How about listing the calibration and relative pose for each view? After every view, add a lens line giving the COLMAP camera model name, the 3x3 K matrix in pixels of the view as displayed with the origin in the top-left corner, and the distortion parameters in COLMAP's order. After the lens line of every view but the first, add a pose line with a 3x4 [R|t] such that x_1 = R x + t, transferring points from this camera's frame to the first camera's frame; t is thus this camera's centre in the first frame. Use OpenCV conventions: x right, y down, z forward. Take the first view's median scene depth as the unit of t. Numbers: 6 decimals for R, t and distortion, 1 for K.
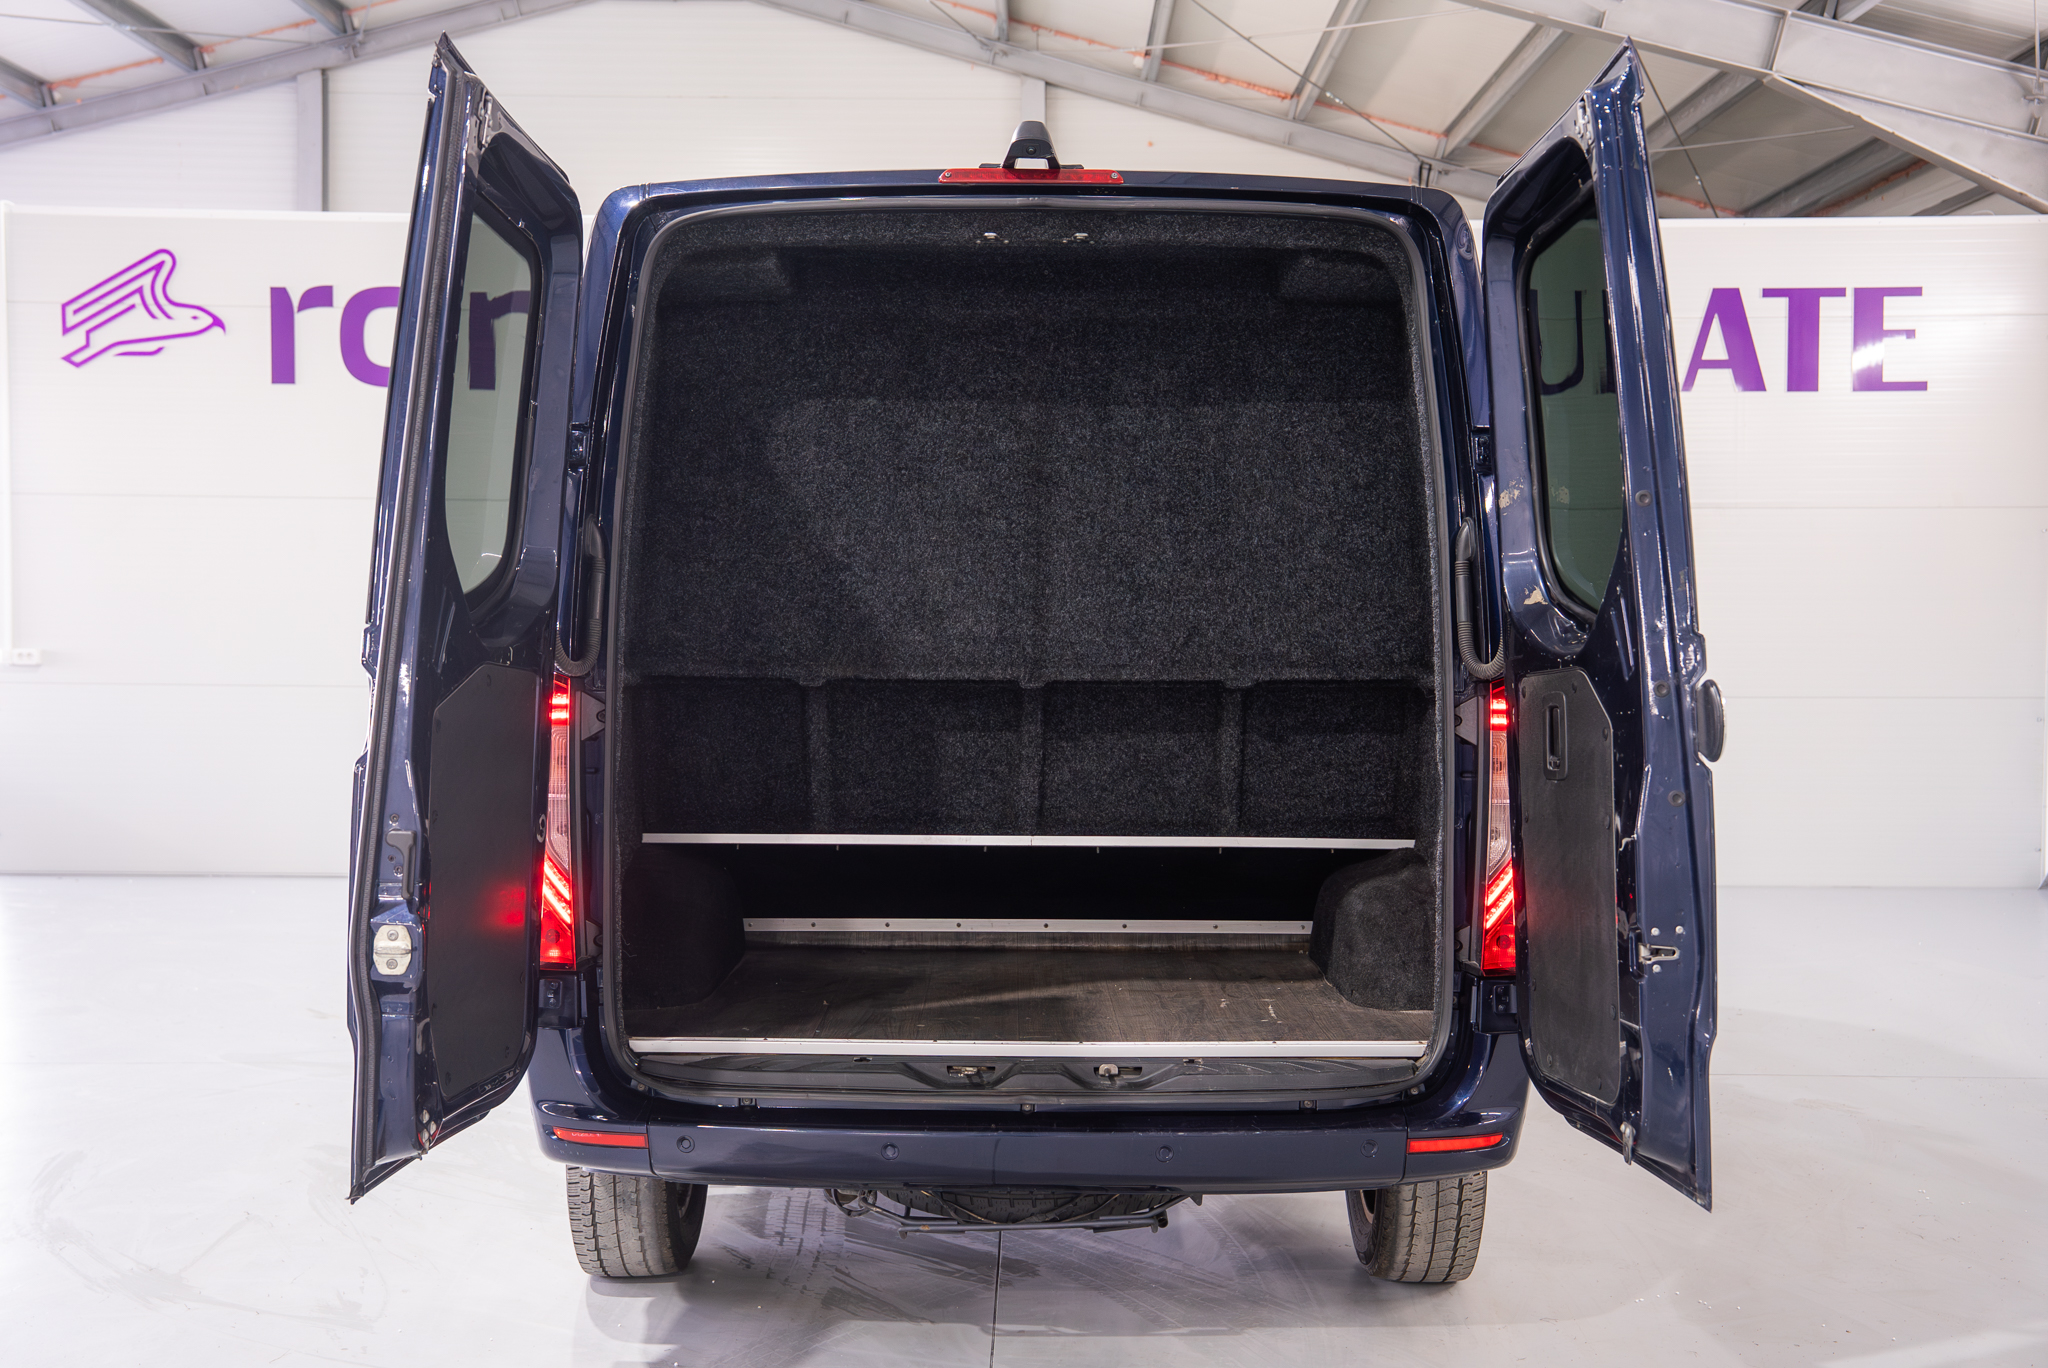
lens RADIAL K [[2225.1, 0, 1024.0], [0, 2225.1, 684.0], [0, 0, 1]] dist [0.084083, 0.008618]
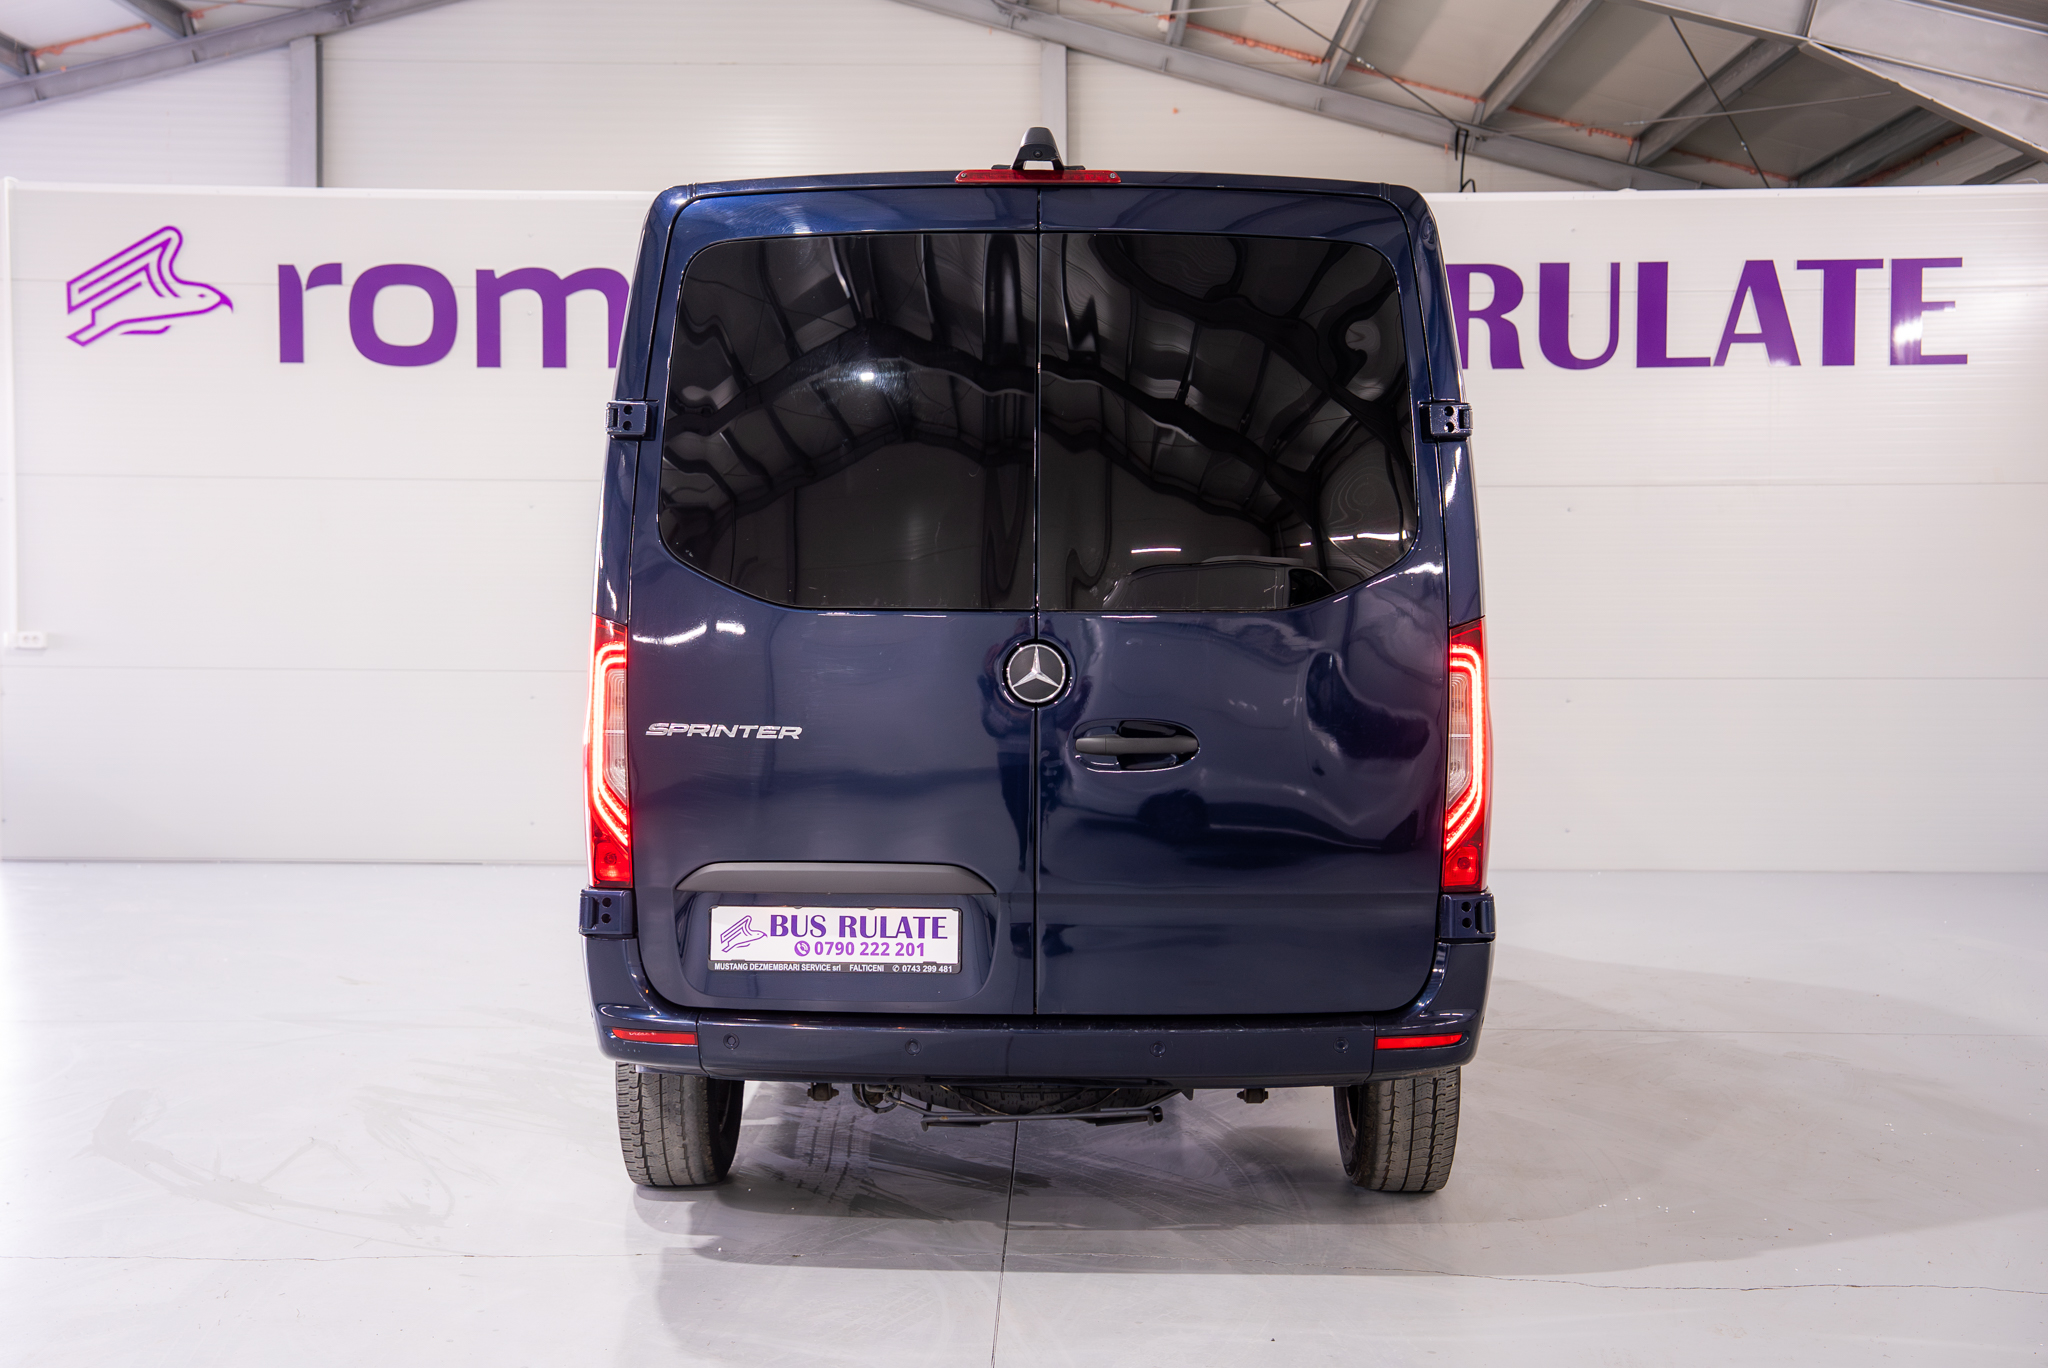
lens RADIAL K [[2444.5, 0, 1022.1], [0, 2444.5, 690.1], [0, 0, 1]] dist [0.118861, 0.021308]
pose [[0.999933, -0.001372, -0.011474, 0.007526], [0.001371, 0.999999, -0.000071, 0.024561], [0.011474, 0.000055, 0.999934, -0.190116]]
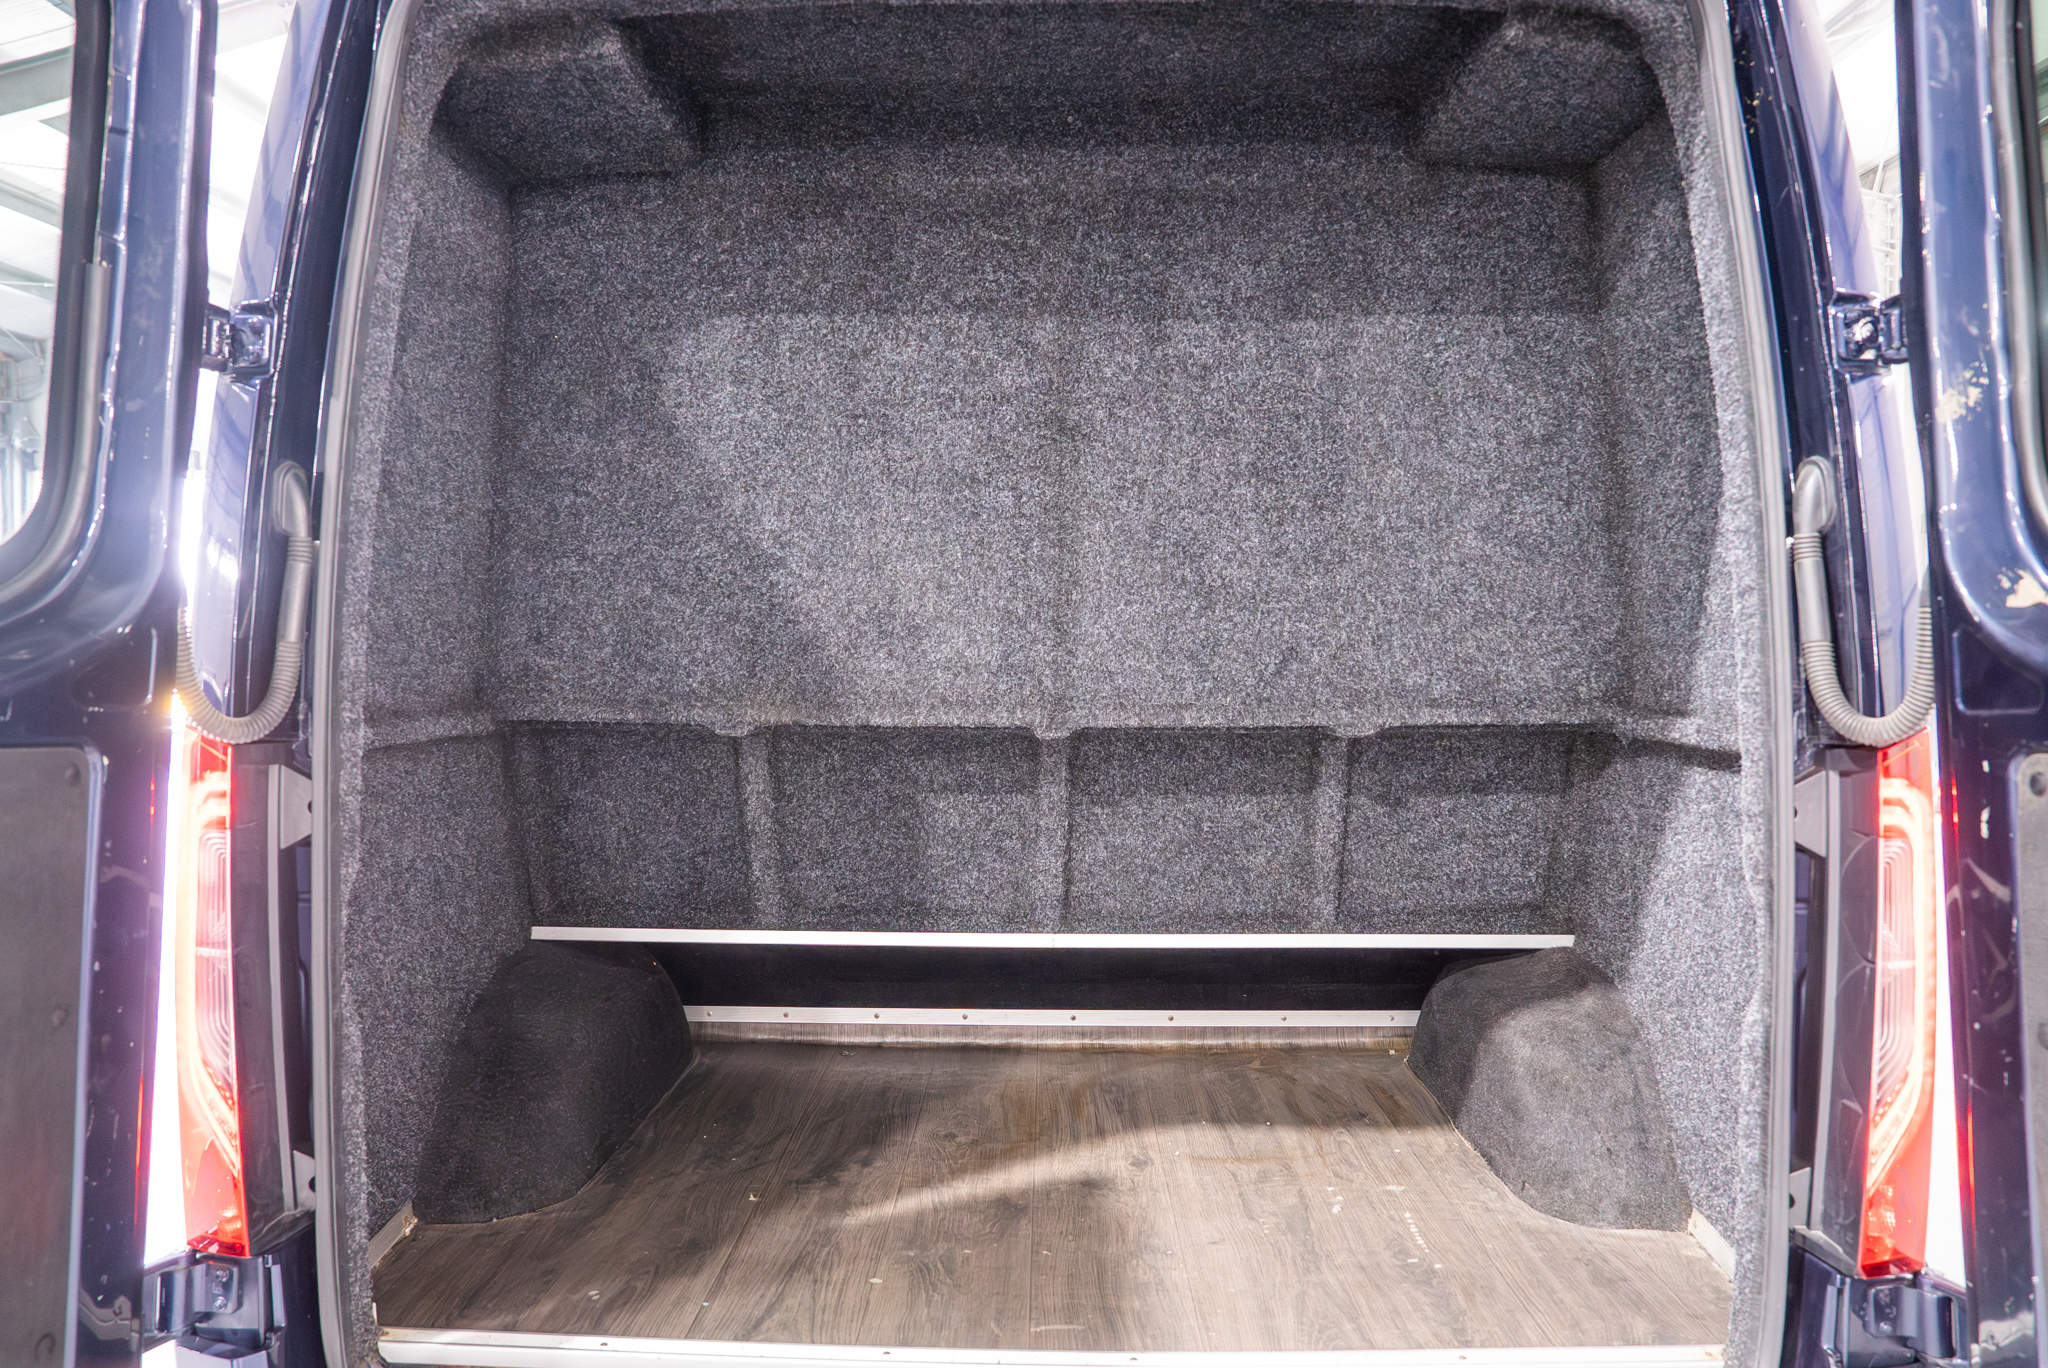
lens RADIAL K [[1403.5, 0, 1022.5], [0, 1403.5, 647.8], [0, 0, 1]] dist [-0.061685, 0.003272]
pose [[0.999694, -0.003629, -0.024482, 0.004903], [0.003127, 0.999785, -0.020512, -0.016547], [0.024551, 0.020430, 0.999490, 0.546829]]
